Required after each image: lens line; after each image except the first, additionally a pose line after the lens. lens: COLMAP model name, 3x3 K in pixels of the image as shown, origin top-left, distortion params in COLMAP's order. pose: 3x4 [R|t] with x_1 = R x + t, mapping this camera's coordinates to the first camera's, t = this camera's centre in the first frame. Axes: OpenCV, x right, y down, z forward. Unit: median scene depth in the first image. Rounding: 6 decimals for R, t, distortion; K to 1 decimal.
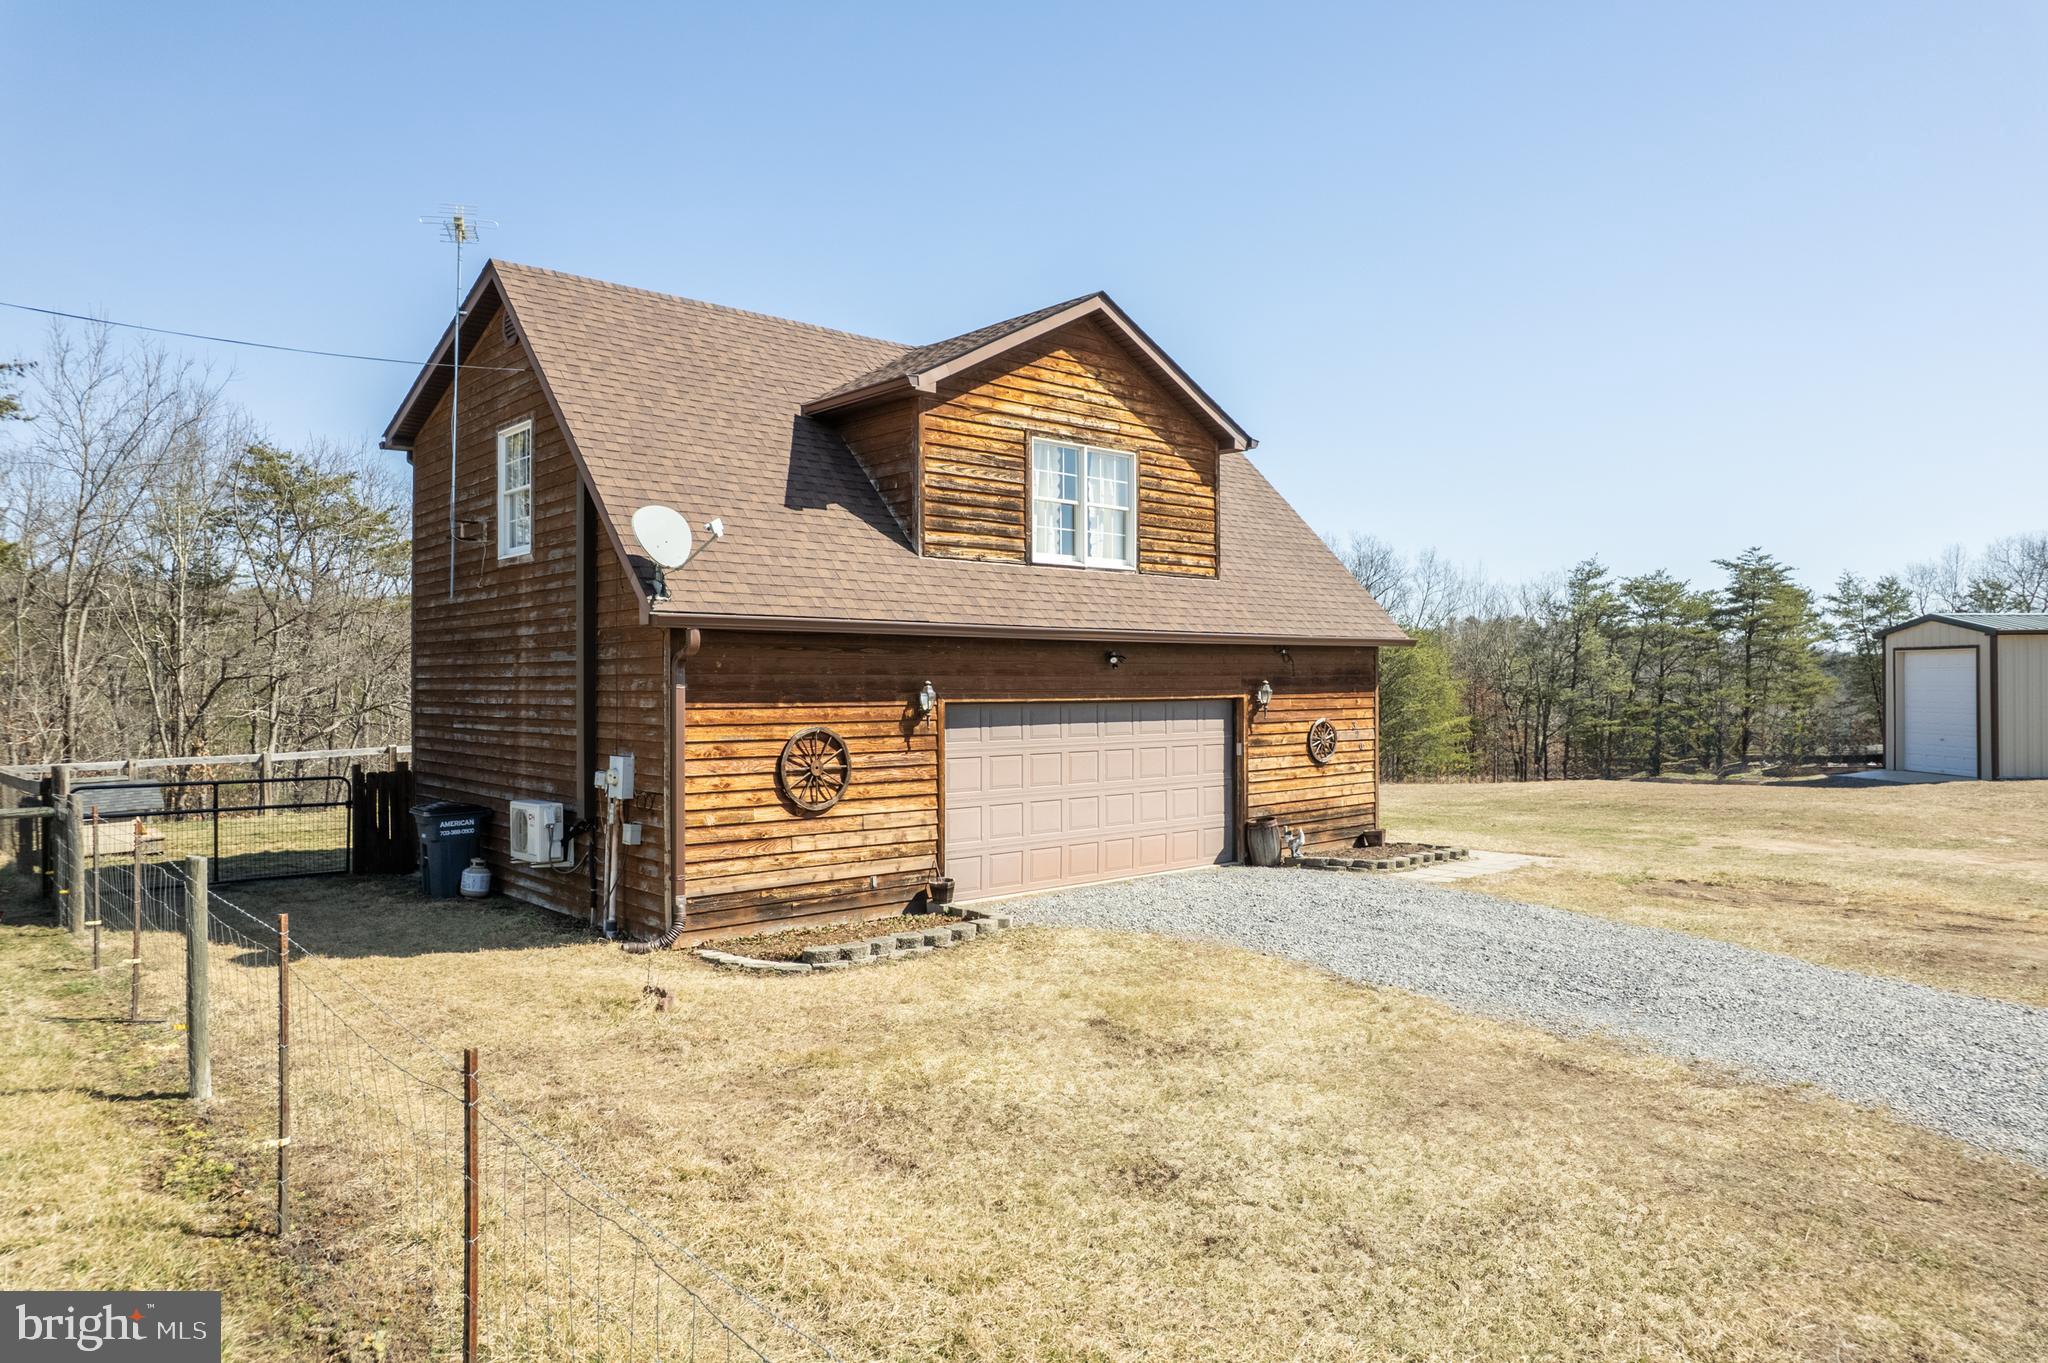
lens RADIAL K [[1308.4, 0, 1024.0], [0, 1308.4, 681.5], [0, 0, 1]] dist [-0.056356, 0.046439]
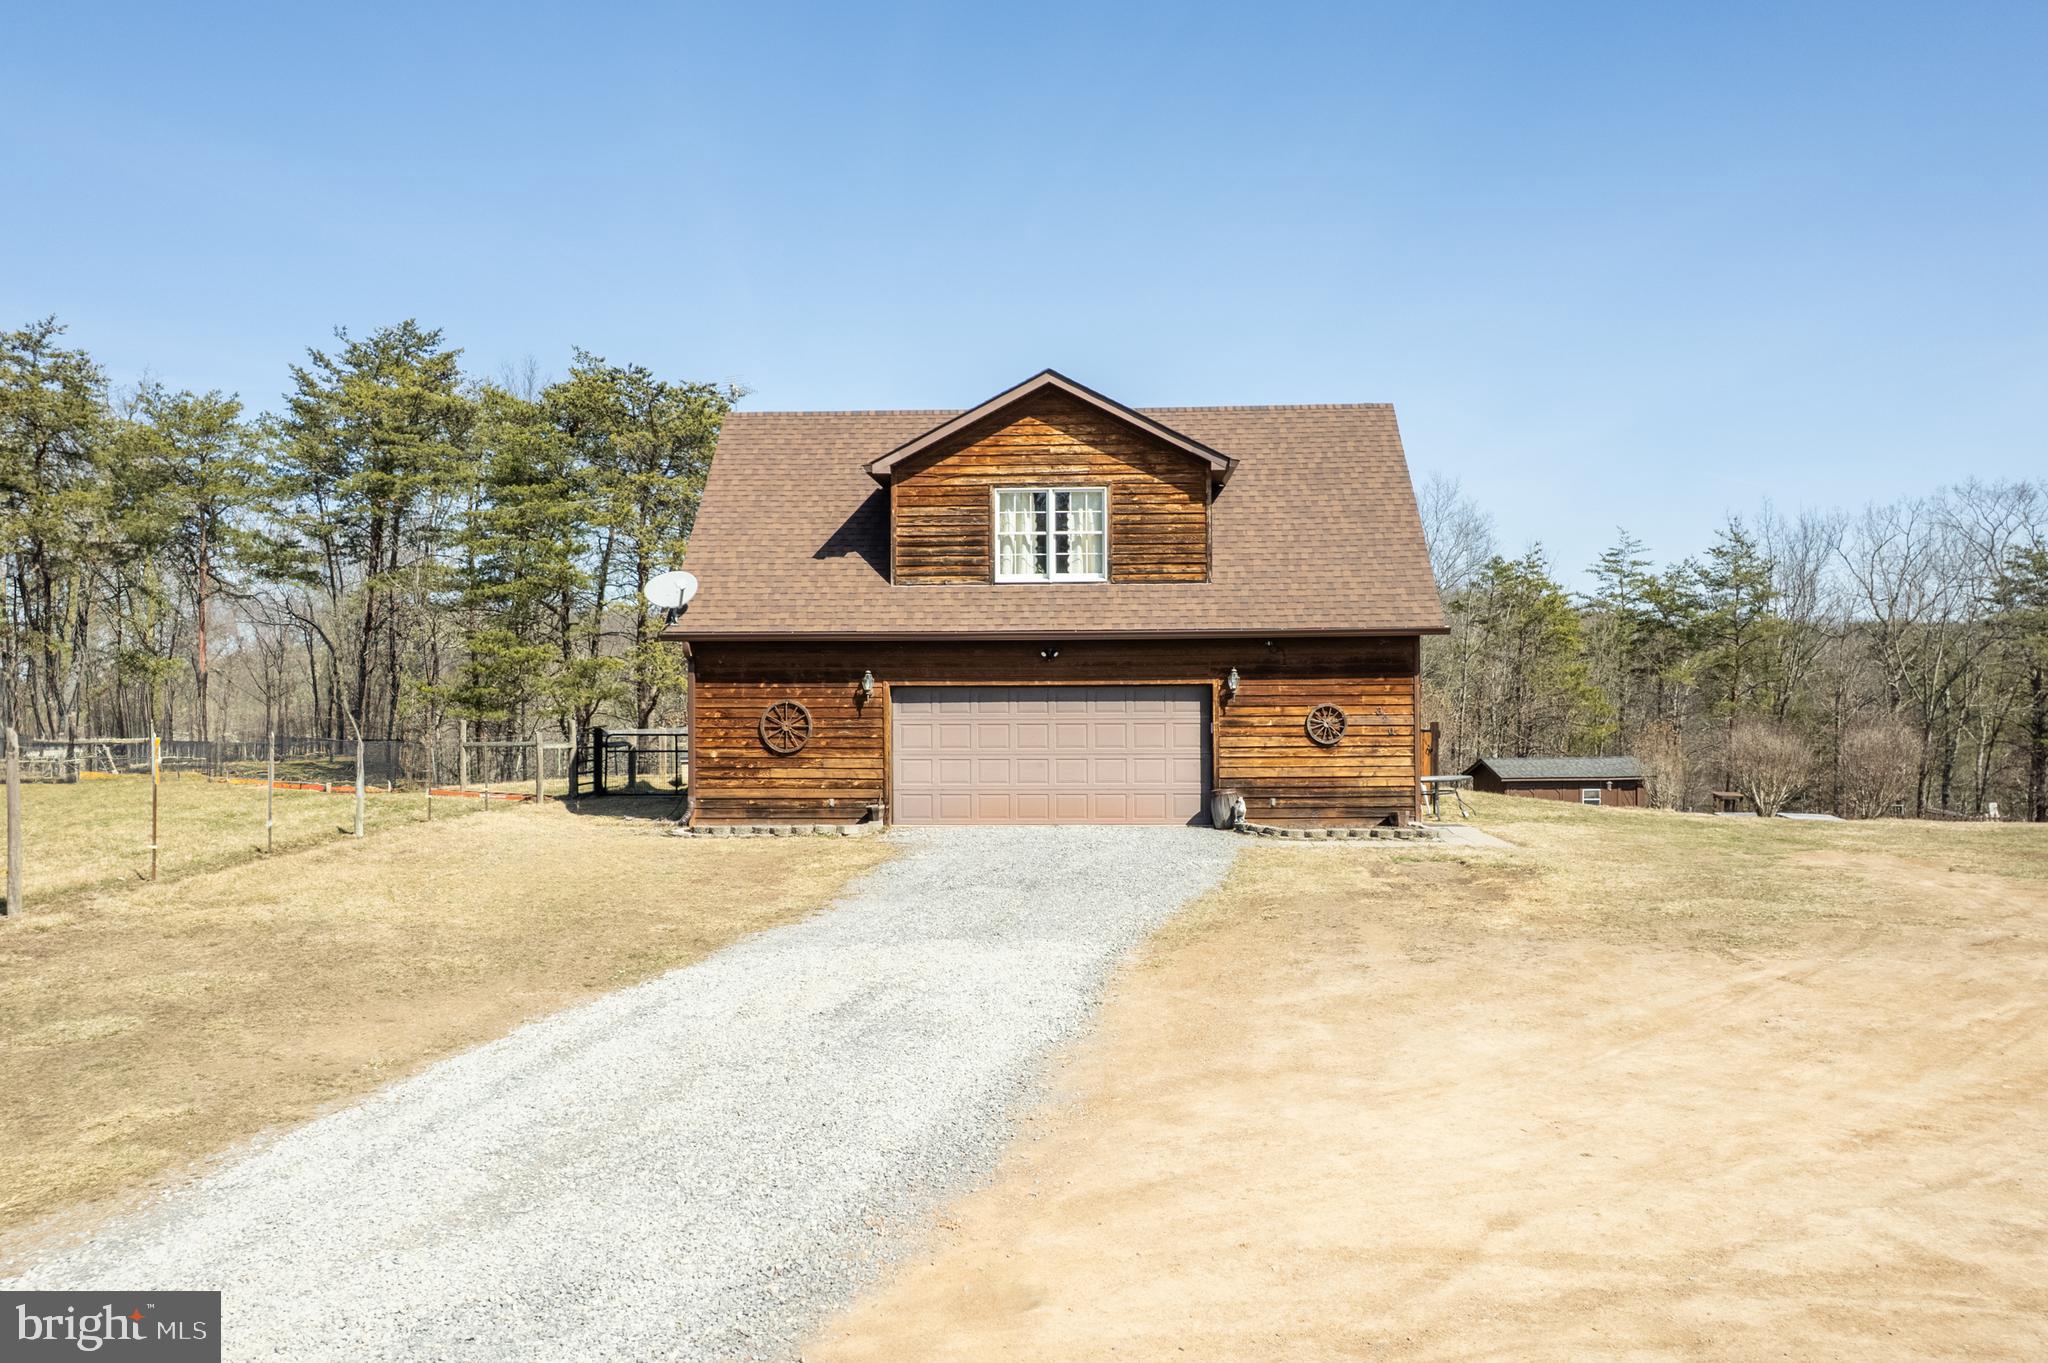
lens RADIAL K [[1506.9, 0, 1024.0], [0, 1506.9, 681.5], [0, 0, 1]] dist [-0.003364, -0.001163]
pose [[0.713550, -0.000997, -0.700603, 1.083480], [0.003309, 0.999993, 0.001946, 0.007757], [0.700596, -0.003707, 0.713548, -0.084751]]
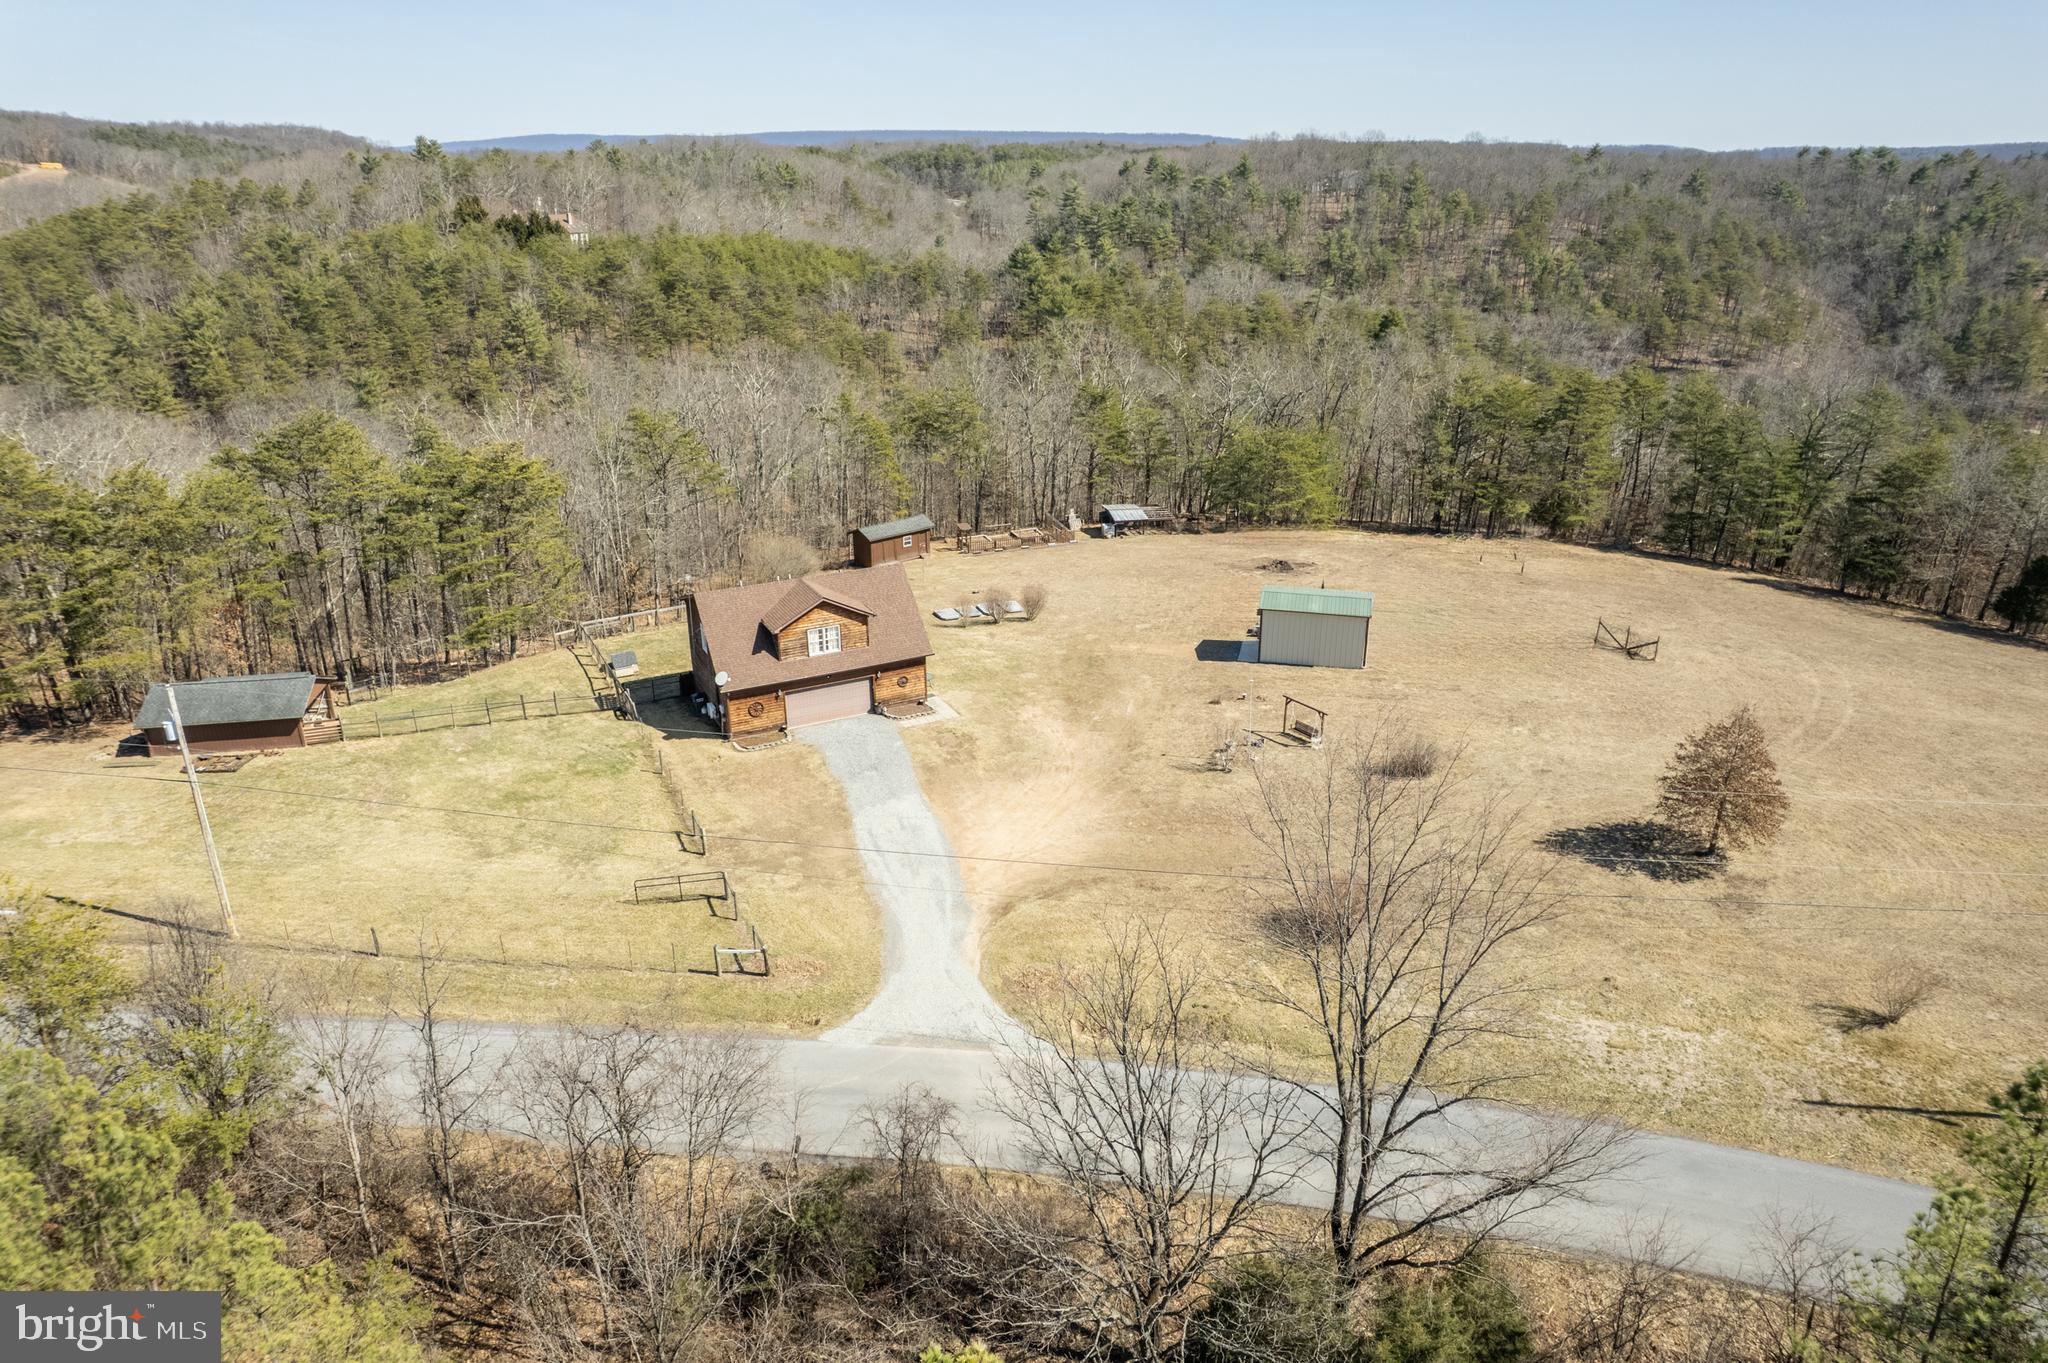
lens RADIAL K [[1308.4, 0, 1024.0], [0, 1308.4, 681.5], [0, 0, 1]] dist [-0.056356, 0.046439]
pose [[0.971589, 0.095104, -0.216727, 1.681013], [-0.005945, 0.925230, 0.379359, -1.695999], [0.236601, -0.367293, 0.899509, -2.876699]]
